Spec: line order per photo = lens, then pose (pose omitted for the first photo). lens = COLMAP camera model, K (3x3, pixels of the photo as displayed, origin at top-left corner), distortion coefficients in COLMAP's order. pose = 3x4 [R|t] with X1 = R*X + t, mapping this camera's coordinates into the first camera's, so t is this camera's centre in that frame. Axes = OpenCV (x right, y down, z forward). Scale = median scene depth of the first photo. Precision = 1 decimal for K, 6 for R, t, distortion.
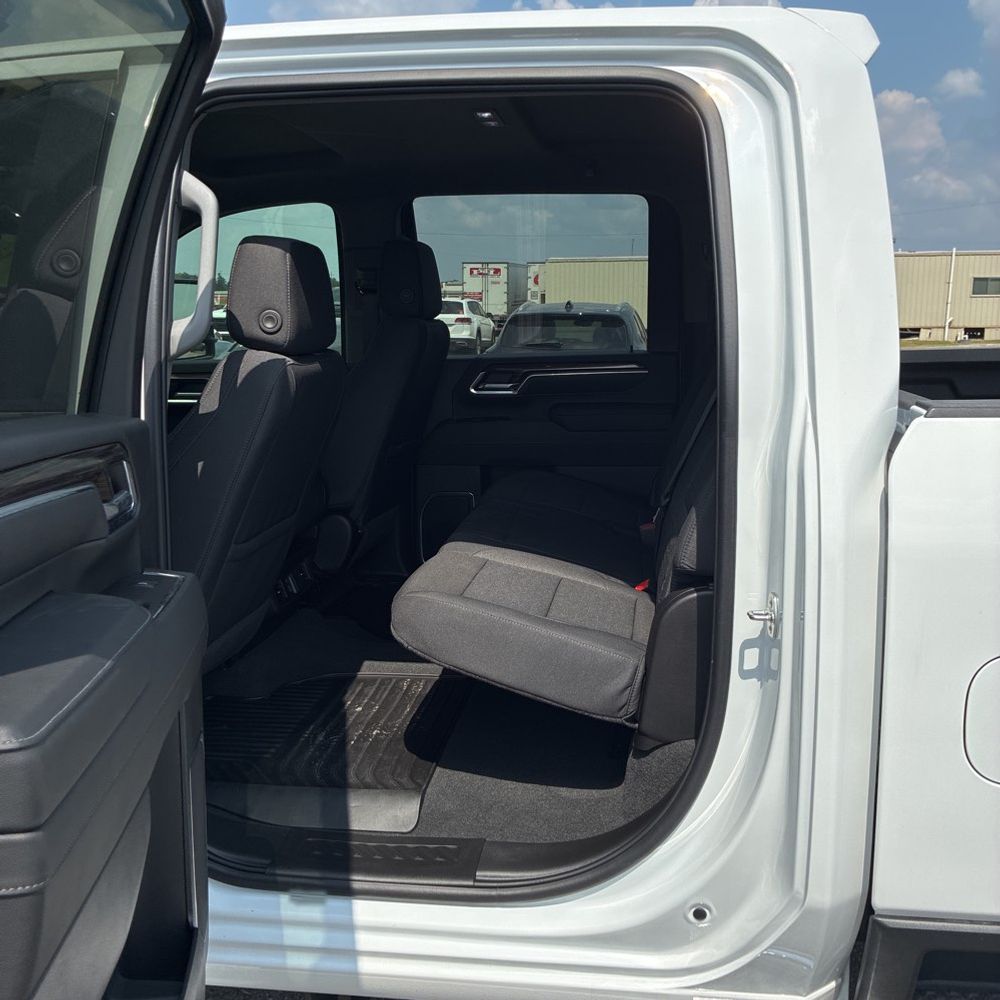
lens RADIAL K [[1005.7, 0, 500.0], [0, 1005.7, 500.0], [0, 0, 1]] dist [0.039447, -0.038253]
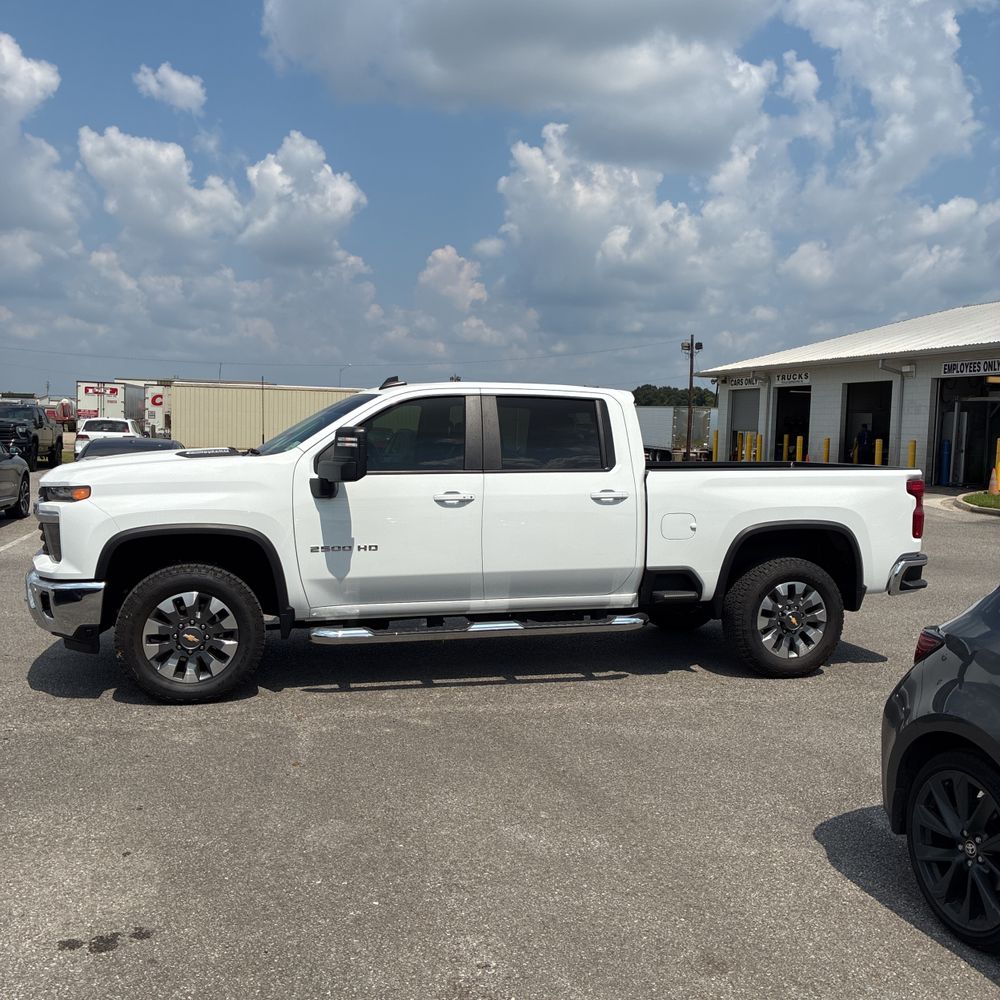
lens RADIAL K [[1005.7, 0, 500.0], [0, 1005.7, 500.0], [0, 0, 1]] dist [0.039447, -0.038253]
pose [[0.914151, 0.004185, 0.405353, -0.060588], [0.044212, 0.992952, -0.109959, 0.015153], [-0.402956, 0.118441, 0.907523, -0.085783]]
